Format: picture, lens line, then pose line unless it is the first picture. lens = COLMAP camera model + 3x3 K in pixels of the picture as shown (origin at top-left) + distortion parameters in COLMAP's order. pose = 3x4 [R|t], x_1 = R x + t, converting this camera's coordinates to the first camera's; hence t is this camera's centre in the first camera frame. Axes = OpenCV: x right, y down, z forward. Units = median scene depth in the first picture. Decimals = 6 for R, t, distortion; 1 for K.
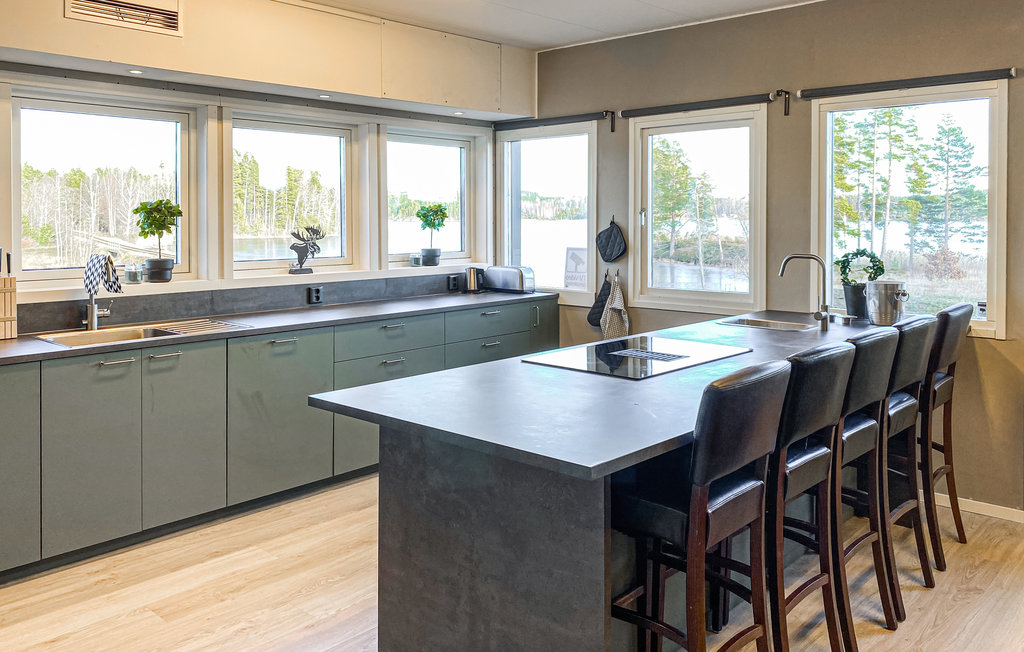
lens RADIAL K [[814.5, 0, 507.8], [0, 814.5, 215.7], [0, 0, 1]] dist [0.016529, 0.000471]
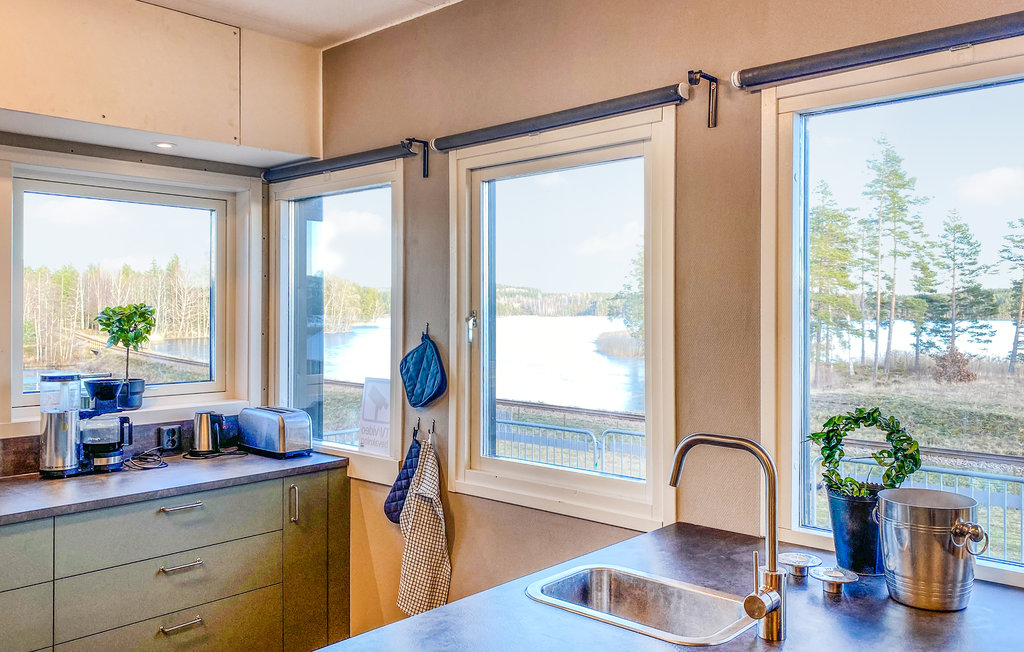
lens RADIAL K [[832.7, 0, 506.9], [0, 832.7, 289.7], [0, 0, 1]] dist [0.043119, -0.038066]
pose [[0.999986, 0.003476, 0.004089, 0.186636], [-0.003359, 0.999595, -0.028255, -0.008658], [-0.004185, 0.028241, 0.999592, 0.432078]]
